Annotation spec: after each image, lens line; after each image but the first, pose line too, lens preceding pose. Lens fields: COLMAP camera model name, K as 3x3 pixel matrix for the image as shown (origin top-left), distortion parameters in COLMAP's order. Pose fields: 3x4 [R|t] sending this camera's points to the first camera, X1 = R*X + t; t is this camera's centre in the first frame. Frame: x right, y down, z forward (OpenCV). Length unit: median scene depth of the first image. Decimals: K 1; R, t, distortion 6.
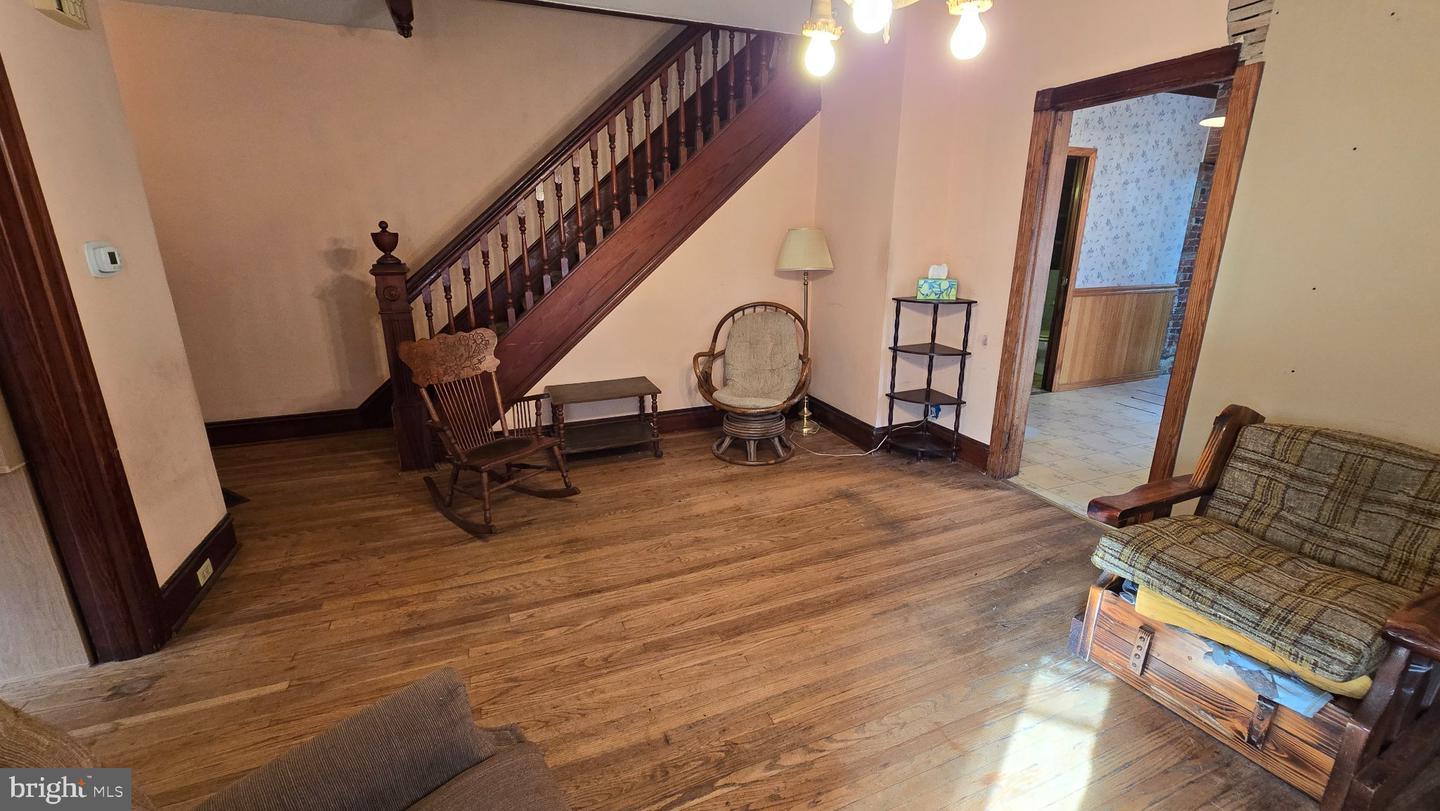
lens RADIAL K [[591.3, 0, 727.8], [0, 591.3, 403.9], [0, 0, 1]] dist [-0.006828, 0.003317]
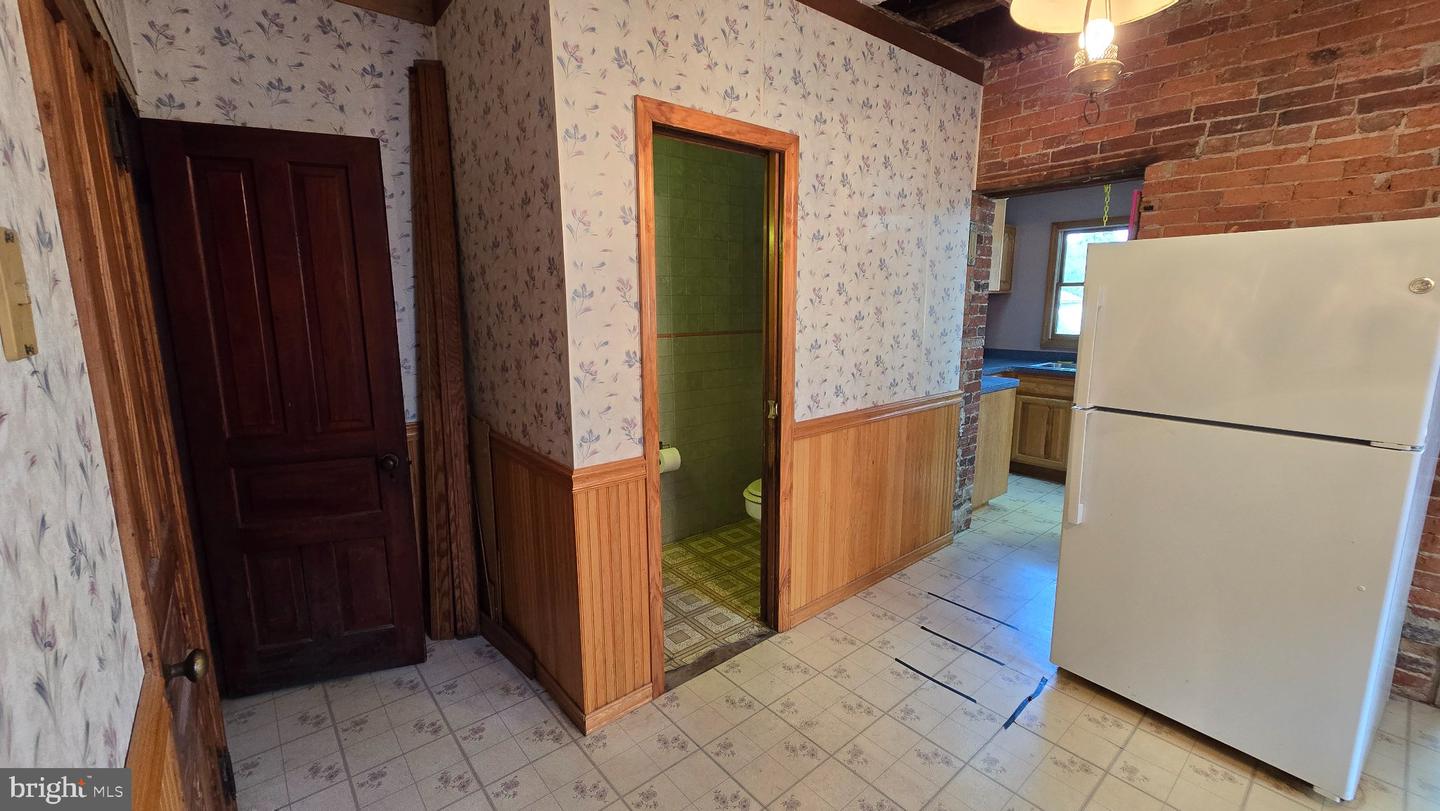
lens RADIAL K [[591.3, 0, 723.5], [0, 591.3, 402.9], [0, 0, 1]] dist [-0.006828, 0.003317]
pose [[0.951870, -0.058346, 0.300898, 0.376261], [0.090782, 0.991333, -0.094957, -0.165704], [-0.292750, 0.117703, 0.948917, 0.539346]]
